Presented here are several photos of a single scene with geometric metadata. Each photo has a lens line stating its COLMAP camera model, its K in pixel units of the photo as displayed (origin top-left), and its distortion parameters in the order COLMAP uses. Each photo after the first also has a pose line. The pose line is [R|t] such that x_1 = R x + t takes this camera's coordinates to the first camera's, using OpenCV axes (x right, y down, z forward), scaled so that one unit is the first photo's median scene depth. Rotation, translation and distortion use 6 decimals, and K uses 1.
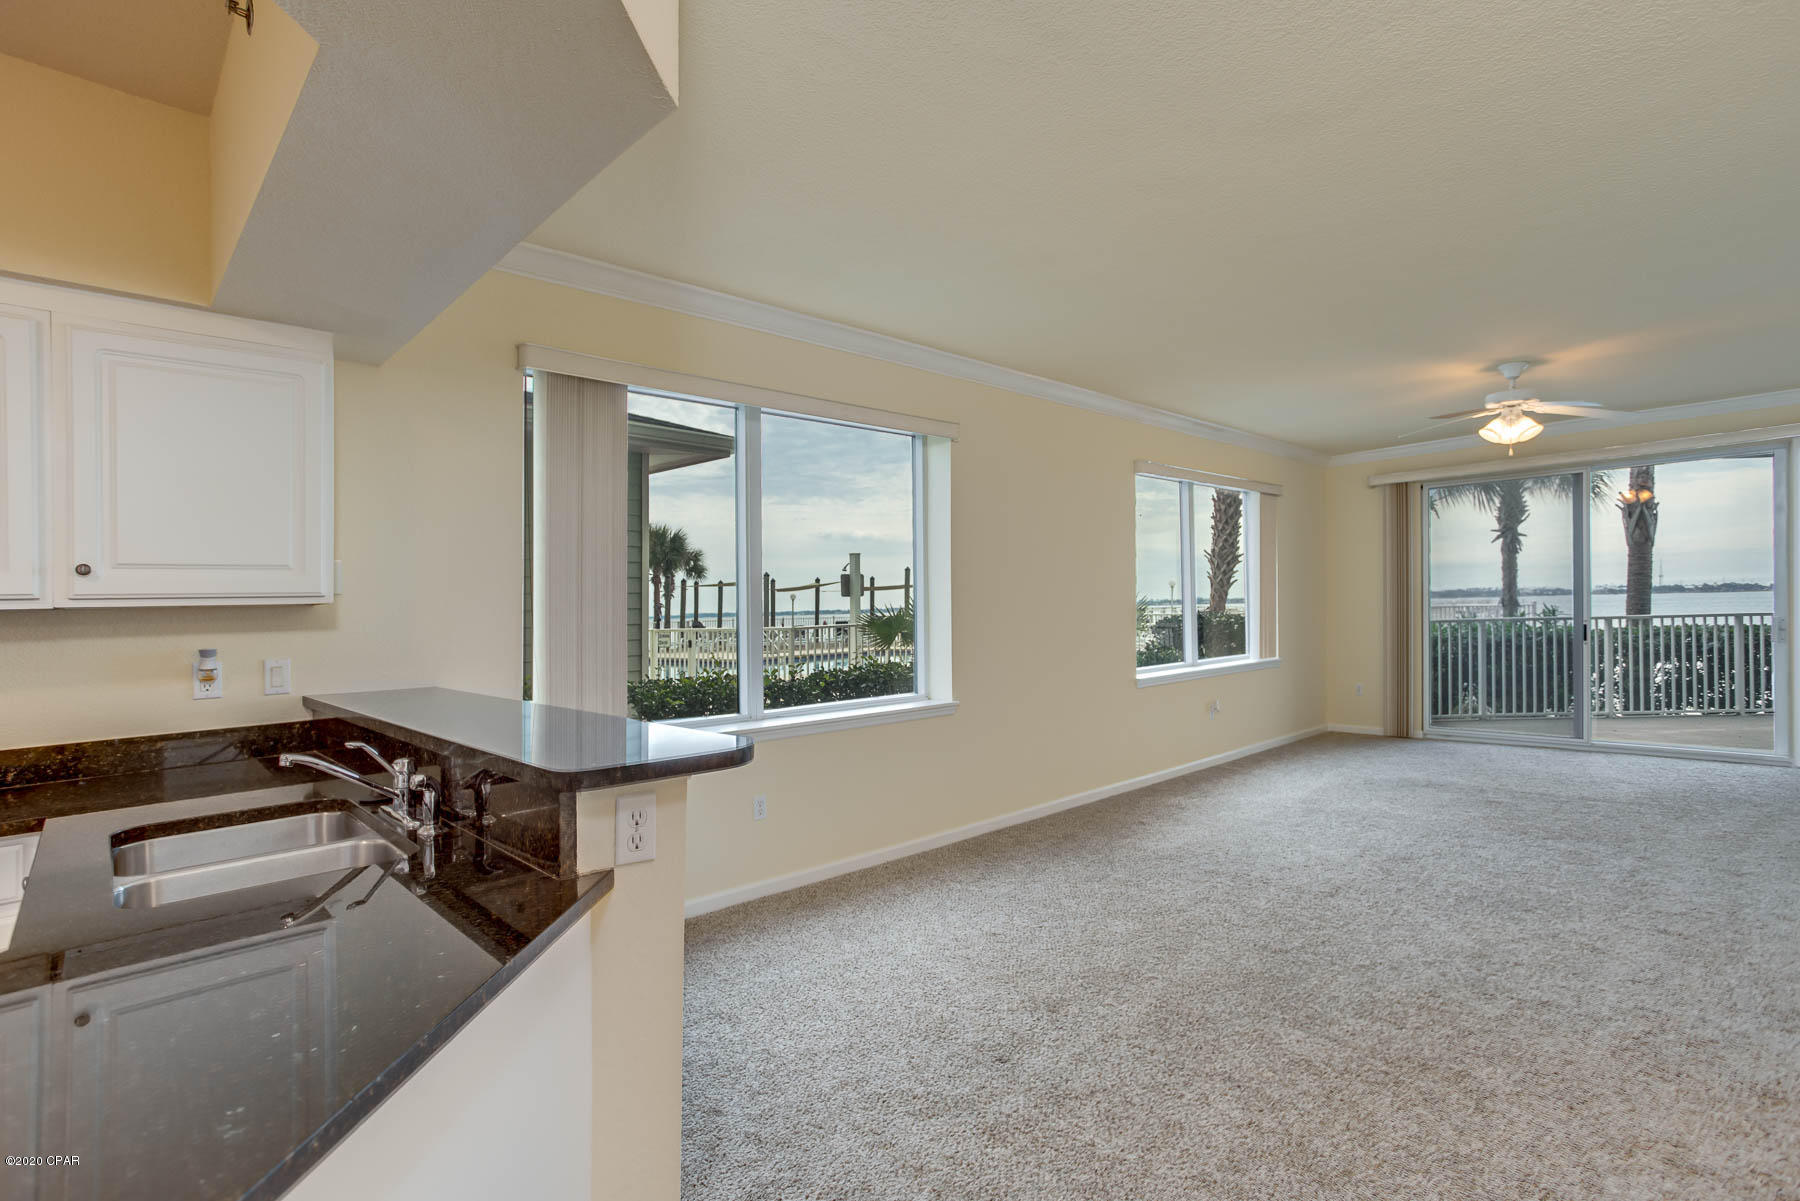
lens RADIAL K [[878.4, 0, 900.0], [0, 878.4, 600.5], [0, 0, 1]] dist [-0.024919, 0.000165]
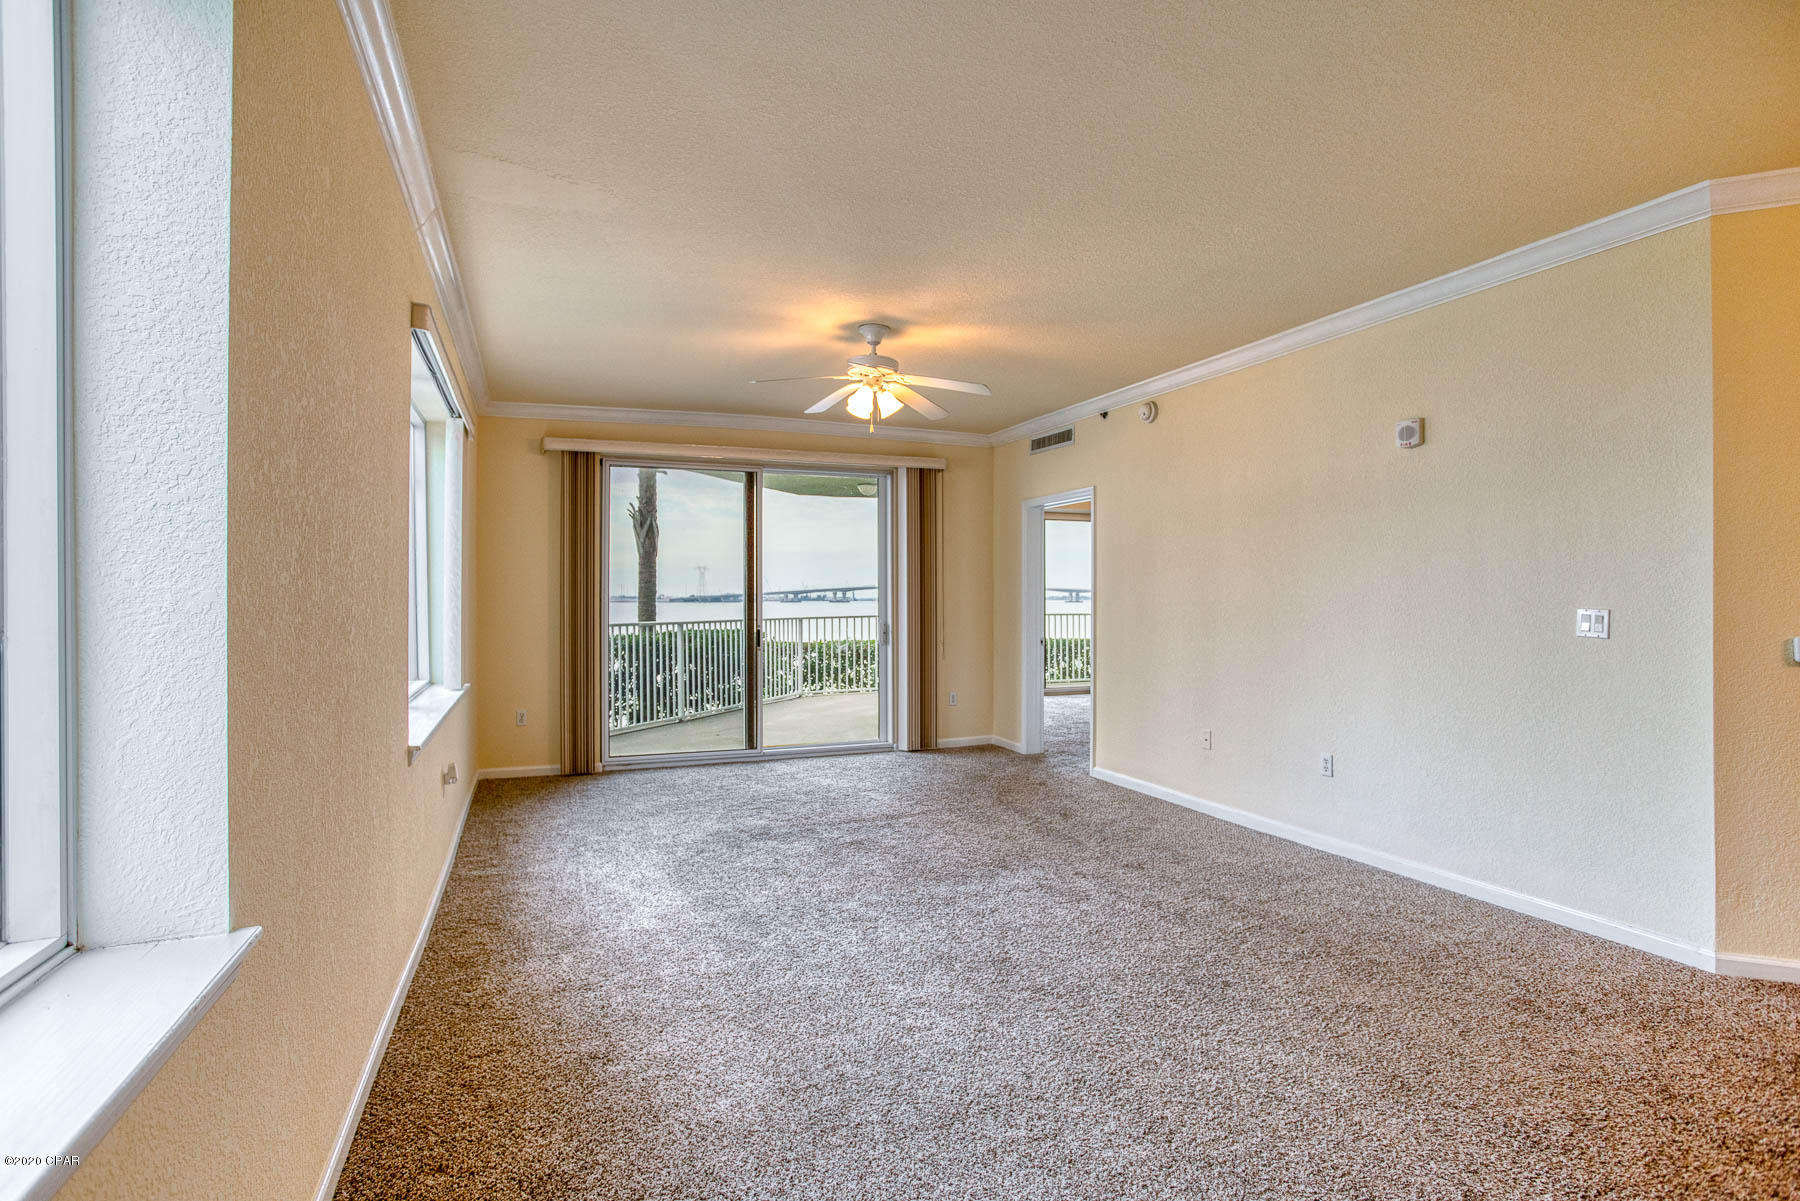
lens RADIAL K [[878.4, 0, 900.0], [0, 878.4, 600.5], [0, 0, 1]] dist [-0.024919, 0.000165]
pose [[0.363307, 0.026696, 0.931287, -0.042545], [-0.015555, 0.999624, -0.022586, 0.010000], [-0.931539, -0.006281, 0.363586, 0.318512]]
